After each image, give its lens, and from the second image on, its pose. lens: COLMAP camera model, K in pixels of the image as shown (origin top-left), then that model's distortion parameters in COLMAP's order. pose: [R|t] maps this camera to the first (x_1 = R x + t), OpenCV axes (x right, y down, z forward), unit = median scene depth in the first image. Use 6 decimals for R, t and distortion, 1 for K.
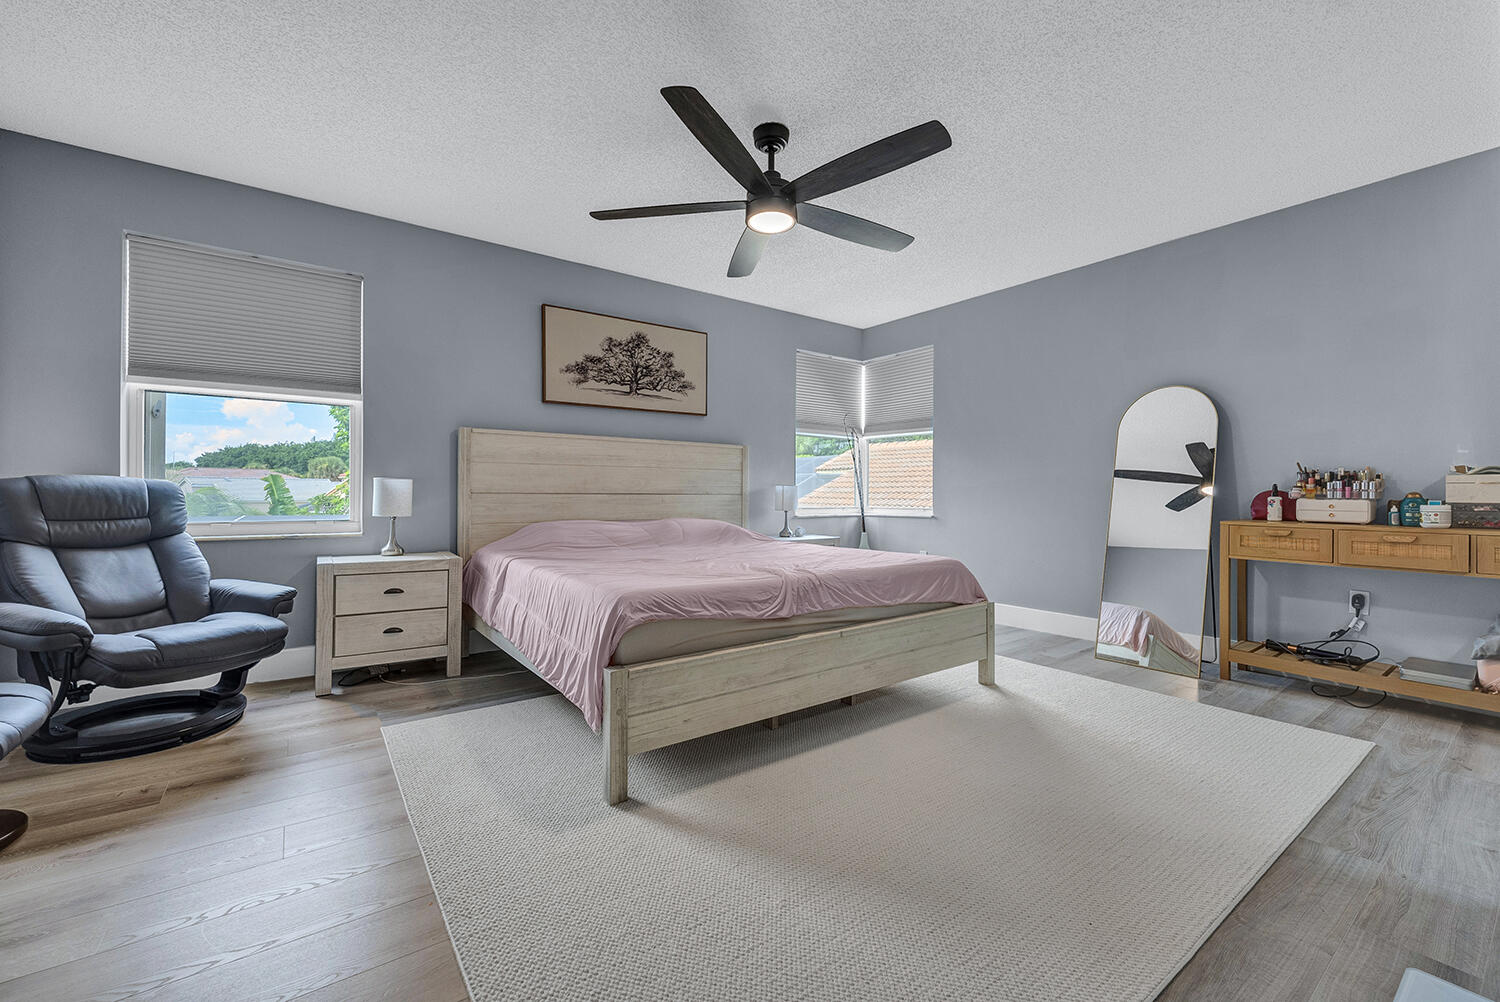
lens RADIAL K [[598.9, 0, 760.7], [0, 598.9, 502.2], [0, 0, 1]] dist [0.001628, 0.000004]
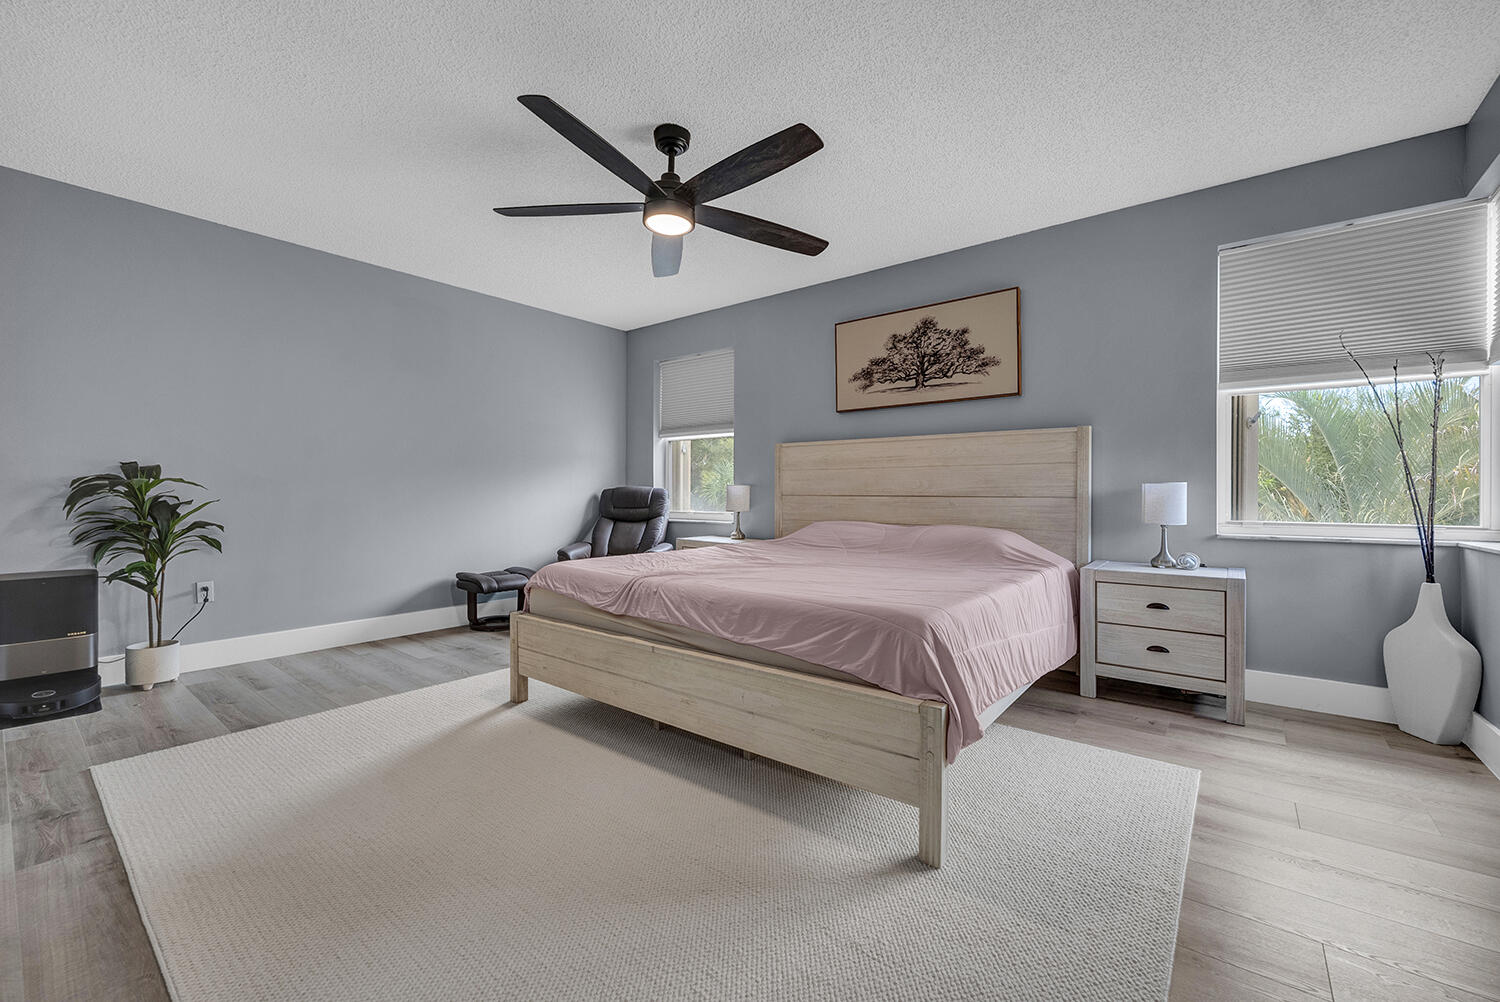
lens RADIAL K [[598.9, 0, 760.7], [0, 598.9, 502.2], [0, 0, 1]] dist [0.001628, 0.000004]
pose [[0.282849, 0.011481, -0.959096, 0.623196], [-0.016028, 0.999845, 0.007242, -0.007934], [0.959030, 0.013324, 0.282989, 0.528622]]
